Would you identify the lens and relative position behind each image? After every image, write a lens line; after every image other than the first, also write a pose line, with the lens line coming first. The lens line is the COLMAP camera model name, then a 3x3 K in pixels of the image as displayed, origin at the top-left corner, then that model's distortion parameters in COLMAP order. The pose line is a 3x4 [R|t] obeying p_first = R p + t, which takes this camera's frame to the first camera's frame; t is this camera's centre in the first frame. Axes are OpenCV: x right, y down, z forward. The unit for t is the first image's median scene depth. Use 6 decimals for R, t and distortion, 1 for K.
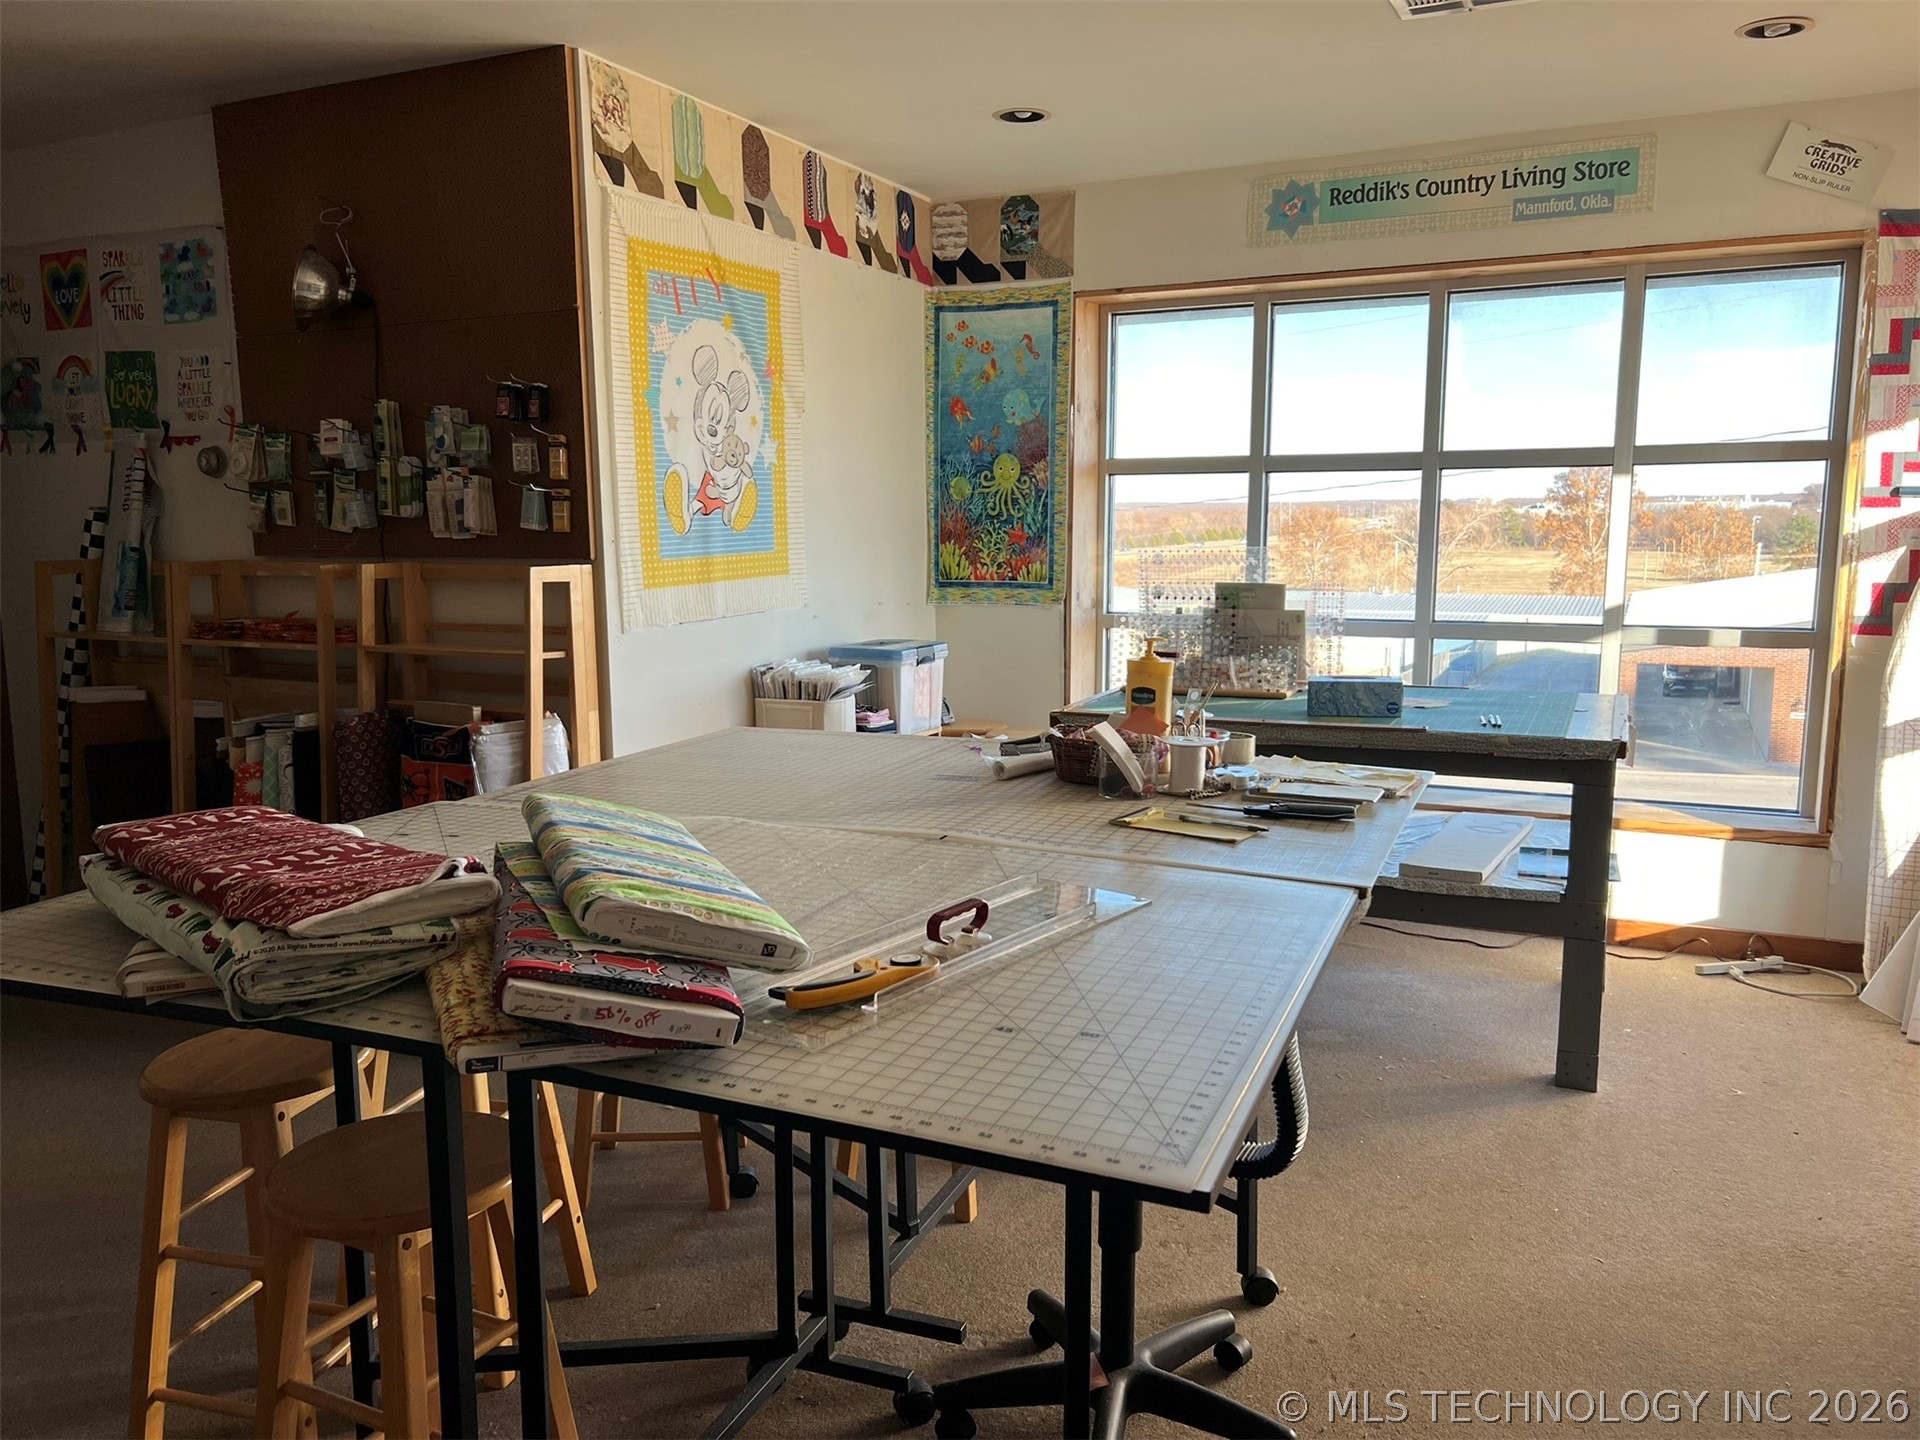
lens RADIAL K [[1428.2, 0, 961.6], [0, 1428.2, 730.6], [0, 0, 1]] dist [0.041219, -0.042429]
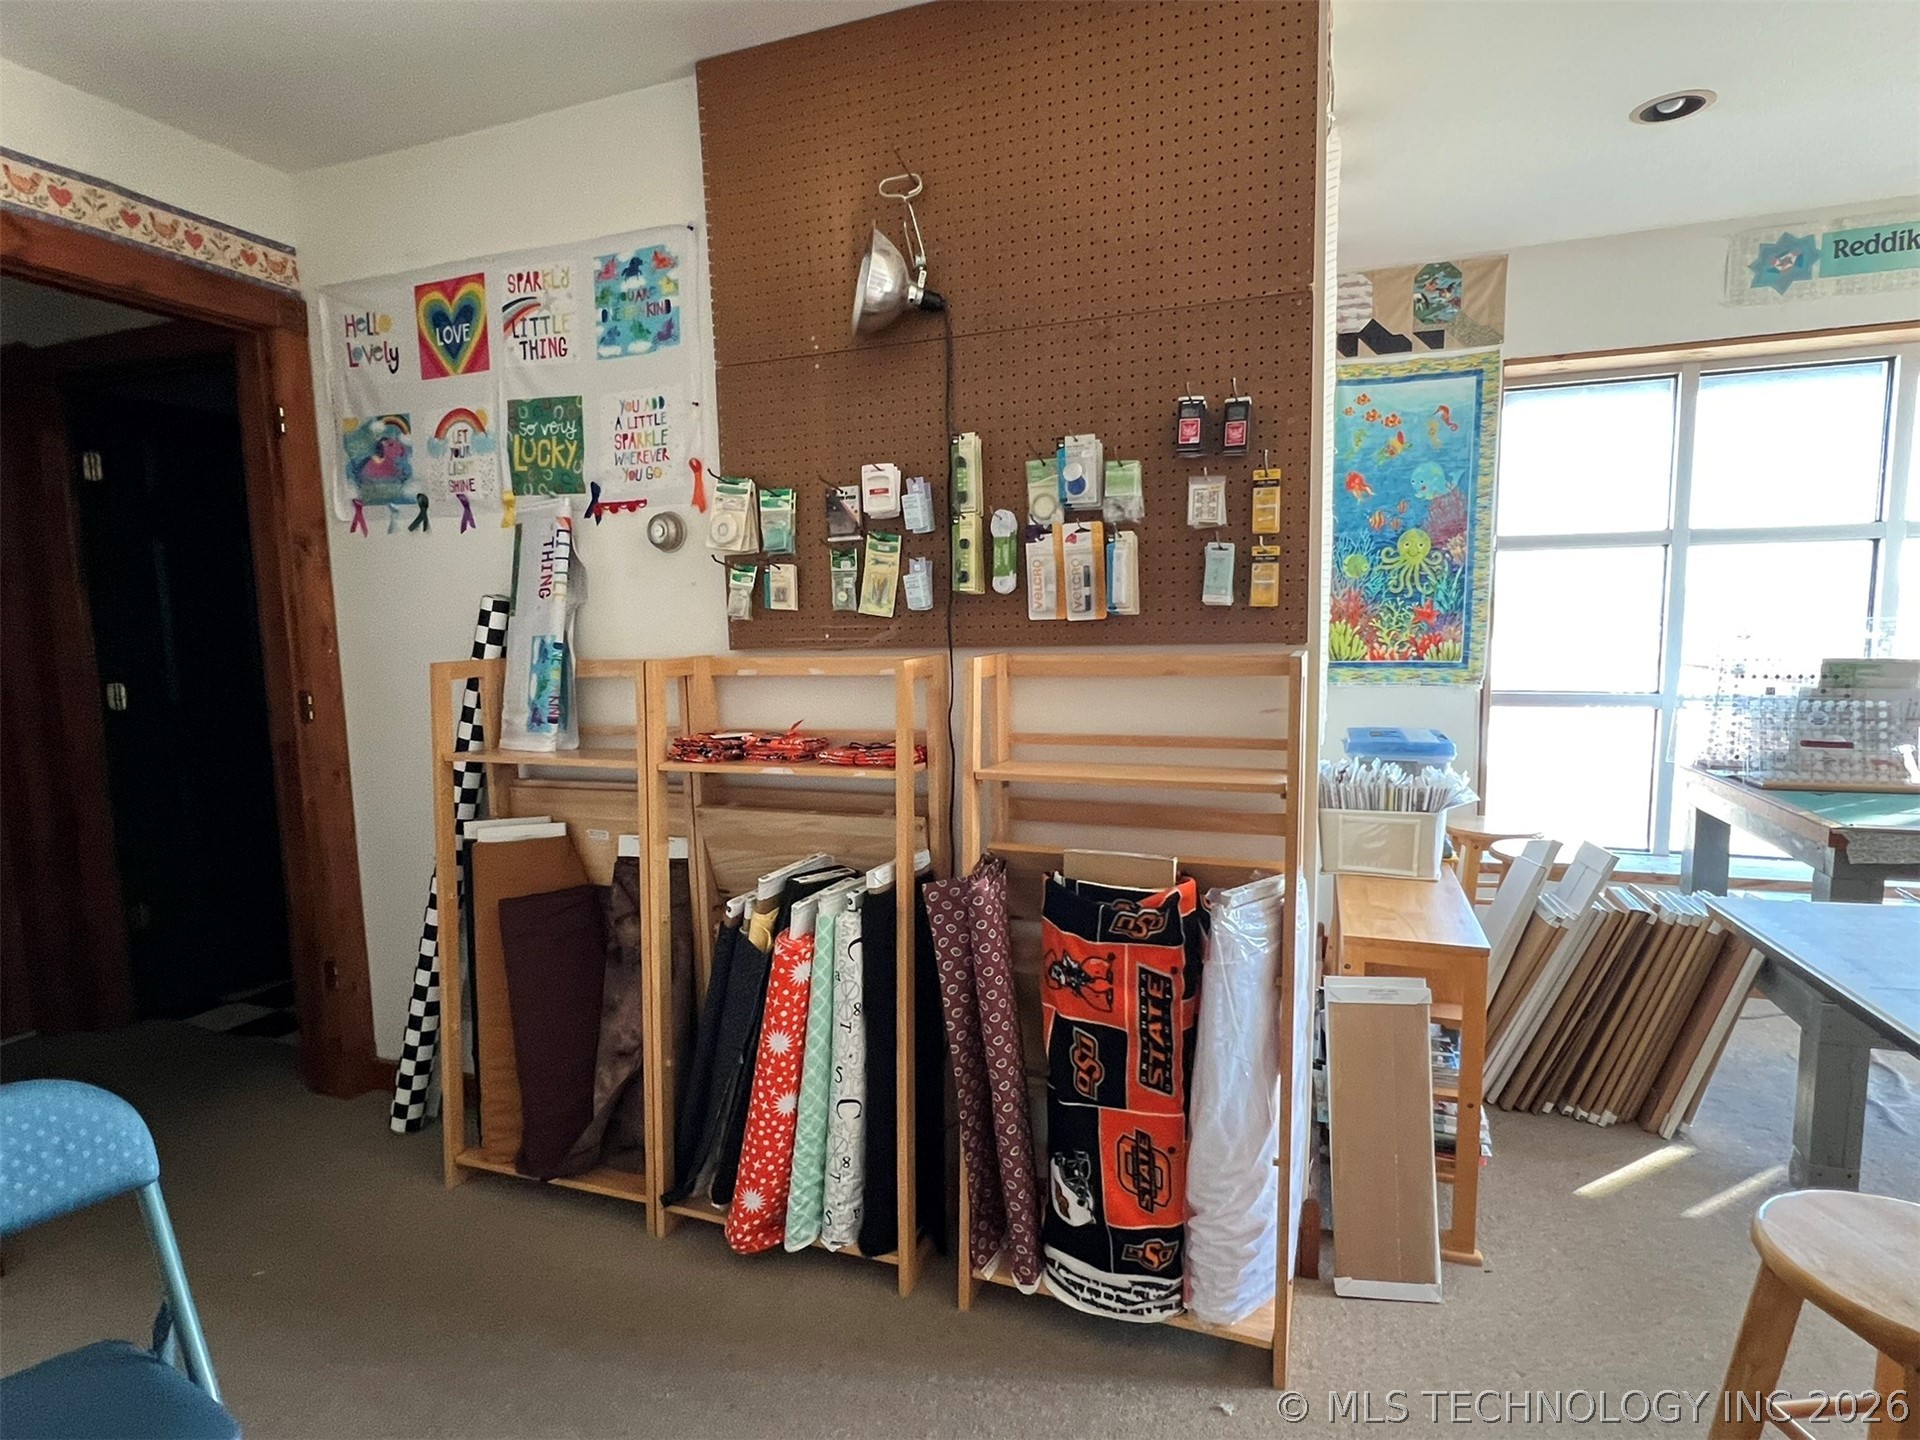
lens RADIAL K [[976.2, 0, 958.2], [0, 976.2, 732.9], [0, 0, 1]] dist [-0.017963, 0.011427]
pose [[0.995261, -0.027985, 0.093123, -0.396807], [0.030644, 0.999159, -0.027247, -0.055643], [-0.092282, 0.029972, 0.995282, 0.441945]]
